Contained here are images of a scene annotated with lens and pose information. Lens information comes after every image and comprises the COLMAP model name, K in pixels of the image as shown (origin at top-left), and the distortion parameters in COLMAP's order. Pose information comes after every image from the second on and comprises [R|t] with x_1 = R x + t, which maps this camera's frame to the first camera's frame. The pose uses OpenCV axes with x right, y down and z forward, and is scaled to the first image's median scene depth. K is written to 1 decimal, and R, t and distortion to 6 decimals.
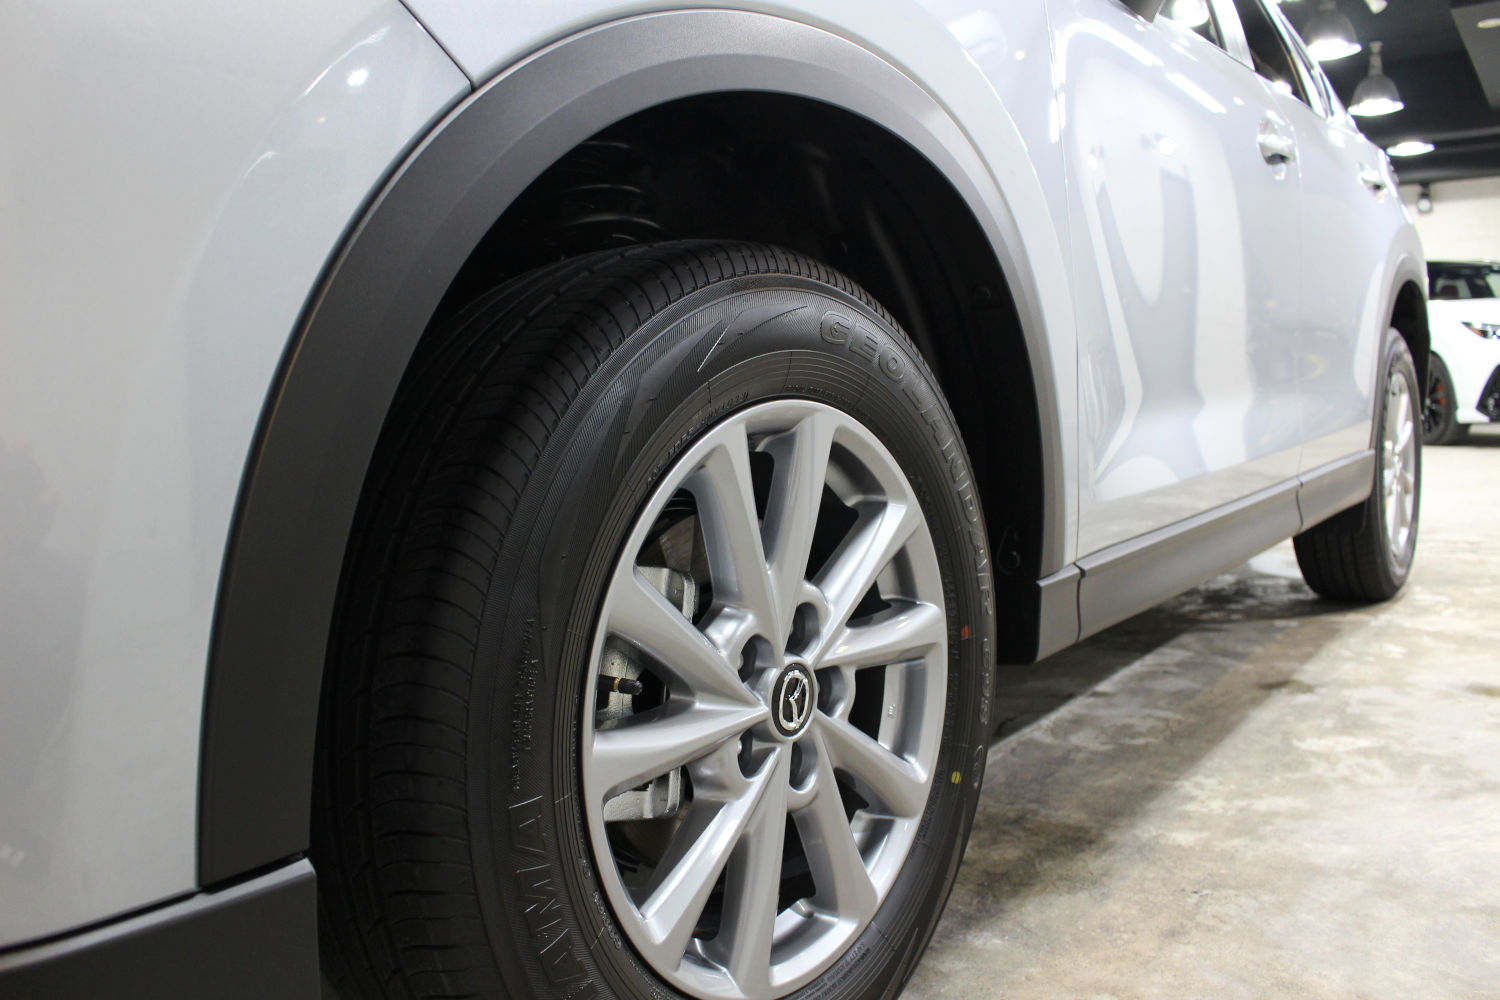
lens RADIAL K [[1216.0, 0, 750.0], [0, 1216.0, 500.0], [0, 0, 1]] dist [-0.131286, 0.092749]
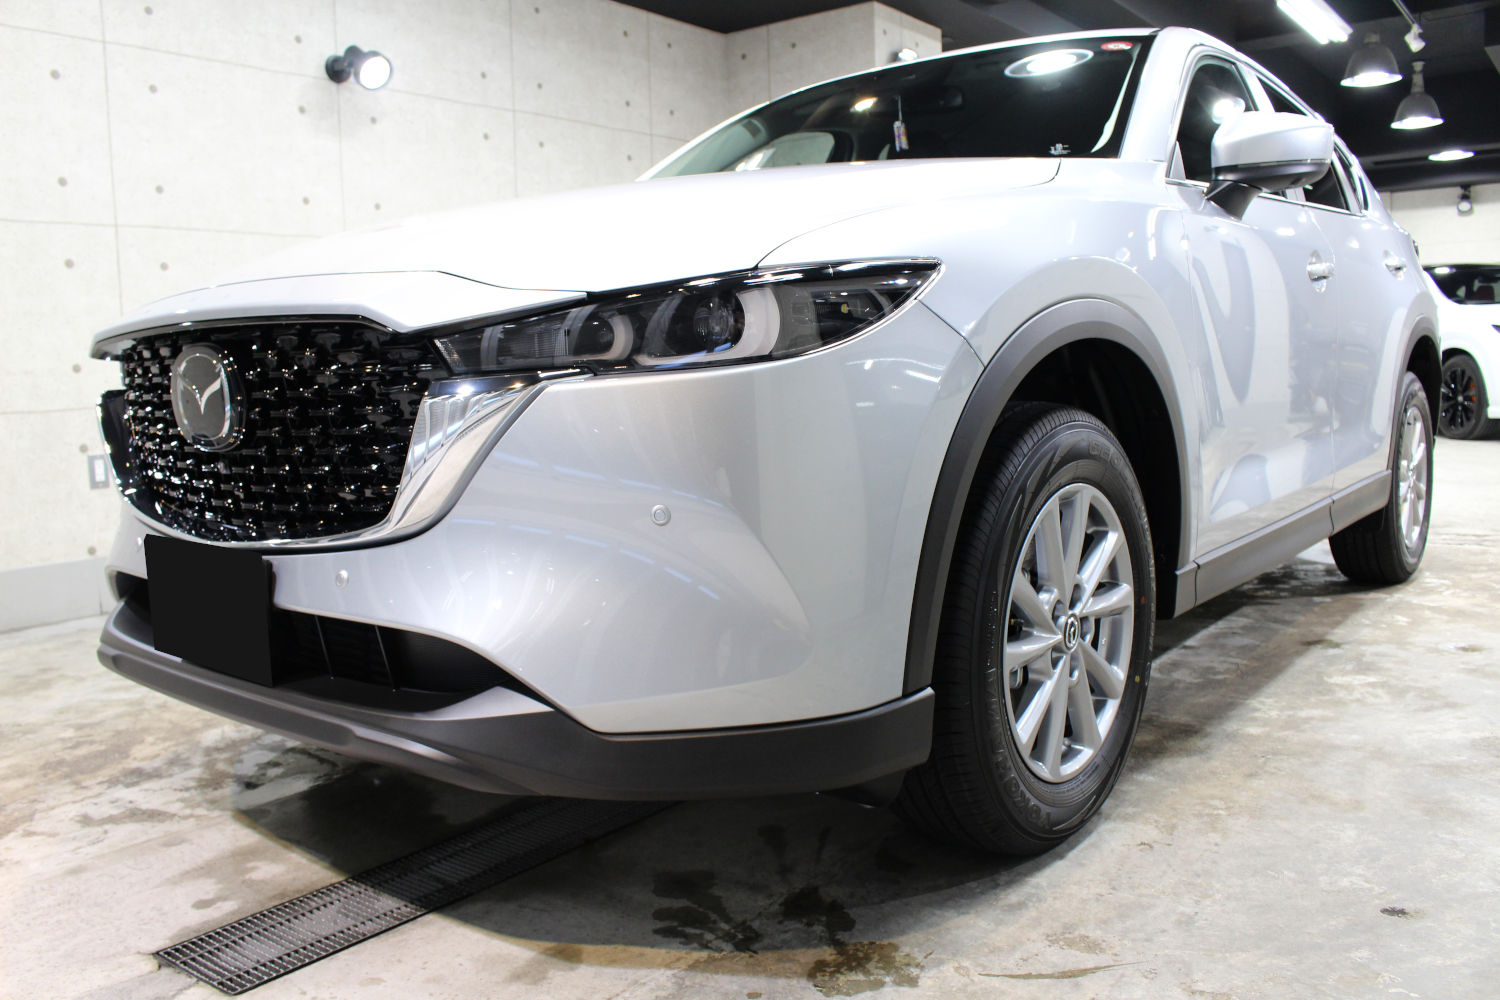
lens RADIAL K [[1216.0, 0, 750.0], [0, 1216.0, 500.0], [0, 0, 1]] dist [-0.131286, 0.092749]
pose [[0.999518, 0.006836, -0.030275, -0.223975], [-0.006185, 0.999749, 0.021554, -0.048027], [0.030414, -0.021357, 0.999309, -0.513861]]
